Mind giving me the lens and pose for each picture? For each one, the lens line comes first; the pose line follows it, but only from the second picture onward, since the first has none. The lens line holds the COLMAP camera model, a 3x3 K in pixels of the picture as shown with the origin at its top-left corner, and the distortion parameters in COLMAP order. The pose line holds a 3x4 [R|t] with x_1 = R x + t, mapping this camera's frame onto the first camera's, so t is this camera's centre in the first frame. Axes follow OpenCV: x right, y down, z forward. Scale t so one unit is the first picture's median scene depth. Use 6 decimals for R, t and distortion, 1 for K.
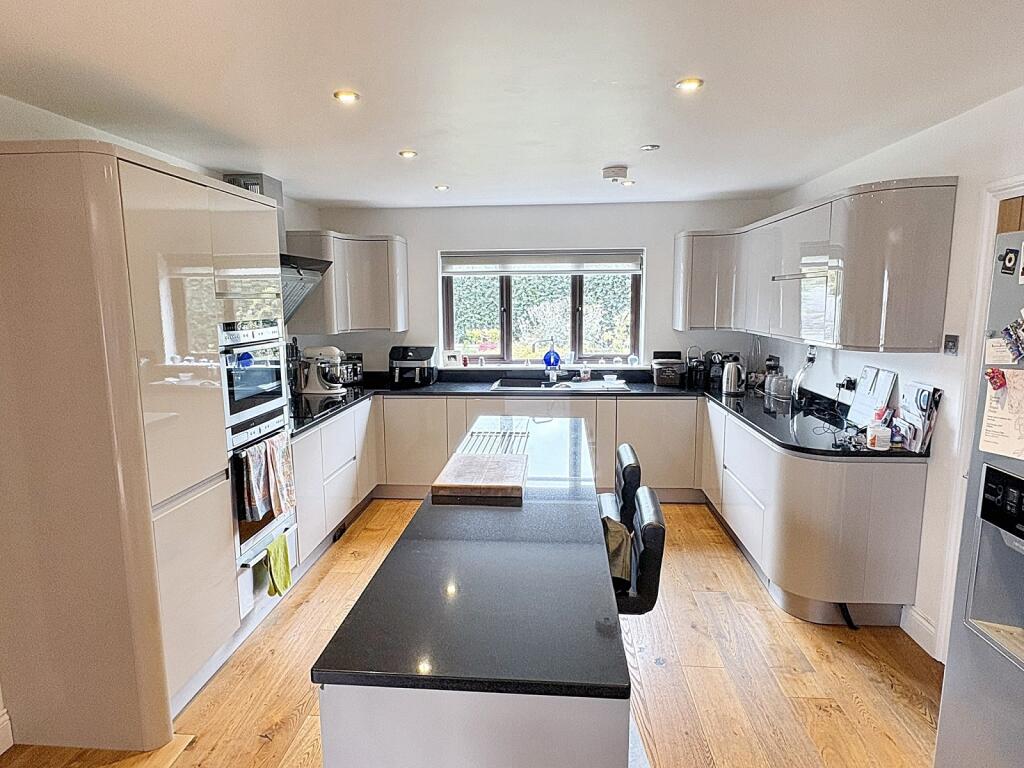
lens RADIAL K [[599.4, 0, 512.3], [0, 599.4, 386.4], [0, 0, 1]] dist [0.007137, 0.000540]
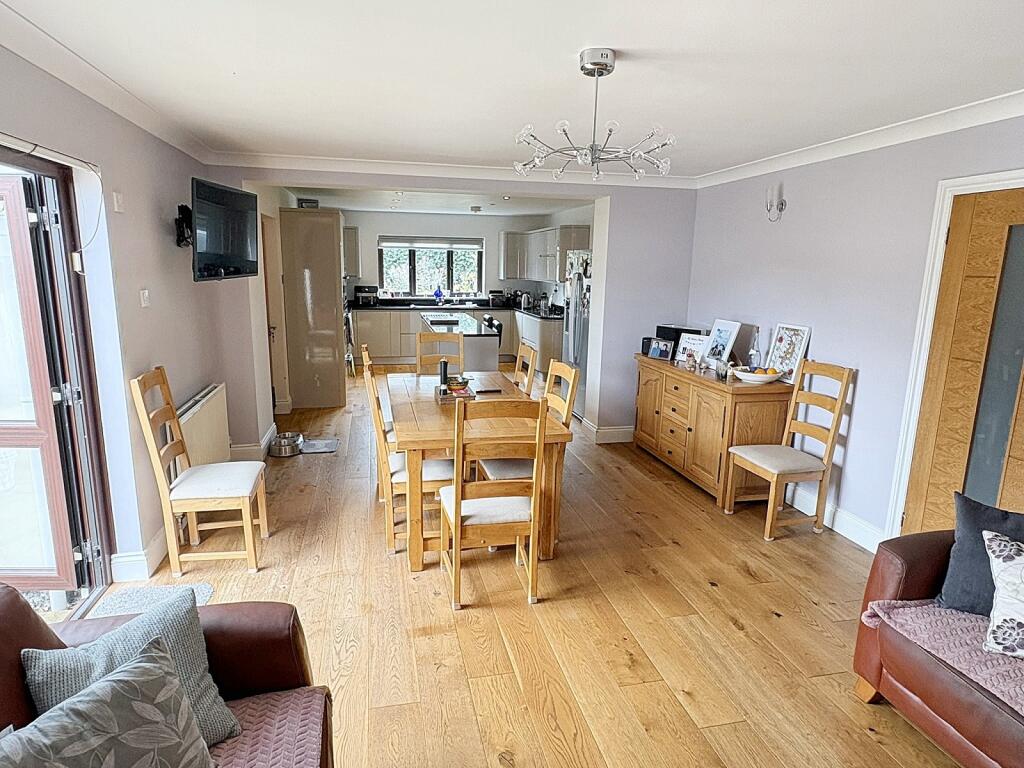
lens RADIAL K [[599.4, 0, 512.2], [0, 599.4, 385.3], [0, 0, 1]] dist [0.007137, 0.000540]
pose [[0.955938, -0.031369, 0.291888, -0.284915], [0.017526, 0.998599, 0.049920, 0.158597], [-0.293045, -0.042605, 0.955149, -0.943547]]
